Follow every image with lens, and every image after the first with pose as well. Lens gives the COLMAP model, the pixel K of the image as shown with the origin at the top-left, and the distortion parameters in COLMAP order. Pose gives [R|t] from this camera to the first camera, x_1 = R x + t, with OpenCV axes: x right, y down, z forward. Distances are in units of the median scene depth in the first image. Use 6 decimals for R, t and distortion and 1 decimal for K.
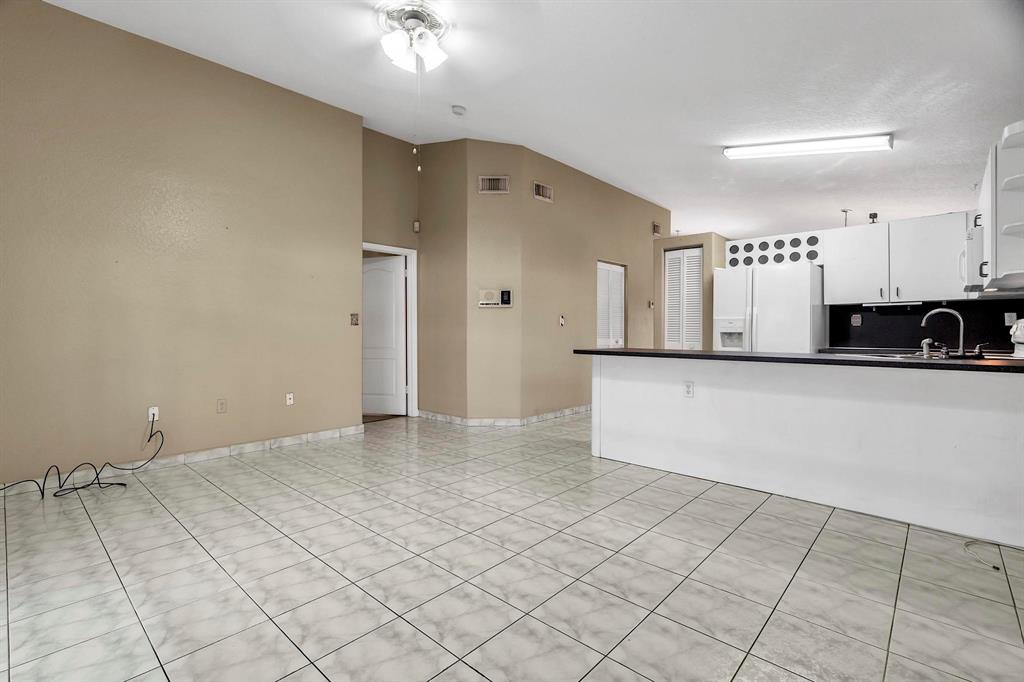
lens RADIAL K [[467.6, 0, 512.8], [0, 467.6, 337.5], [0, 0, 1]] dist [-0.000836, 0.000437]
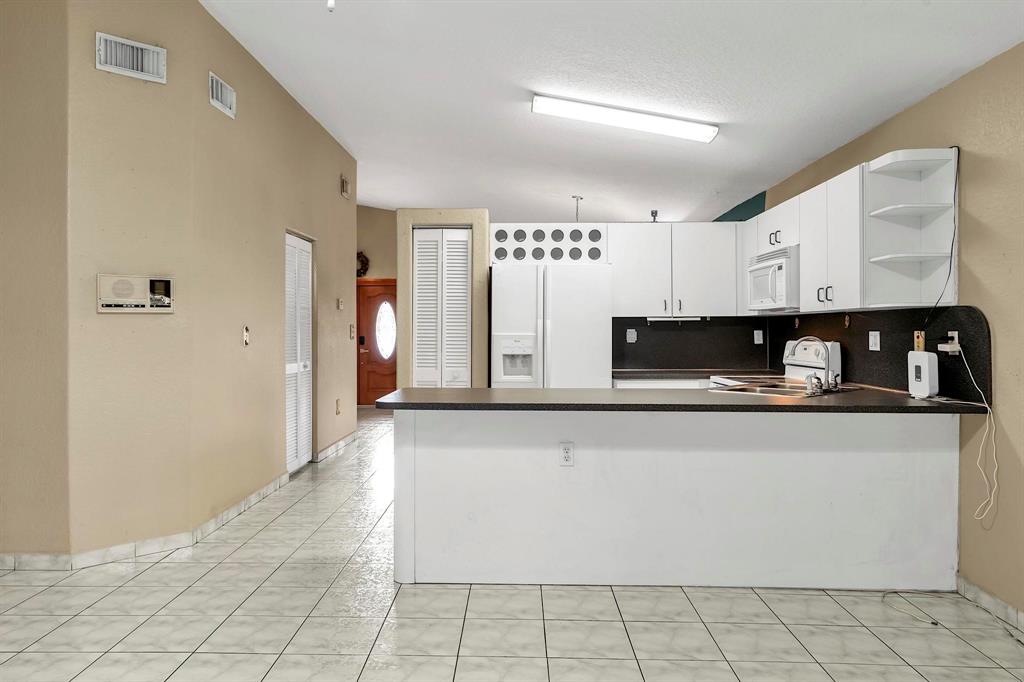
lens RADIAL K [[685.9, 0, 507.2], [0, 685.9, 336.2], [0, 0, 1]] dist [-0.002019, 0.002672]
pose [[0.756887, -0.007688, 0.653501, -0.224602], [0.007837, 0.999966, 0.002688, -0.041724], [-0.653499, 0.003087, 0.756921, 0.224251]]
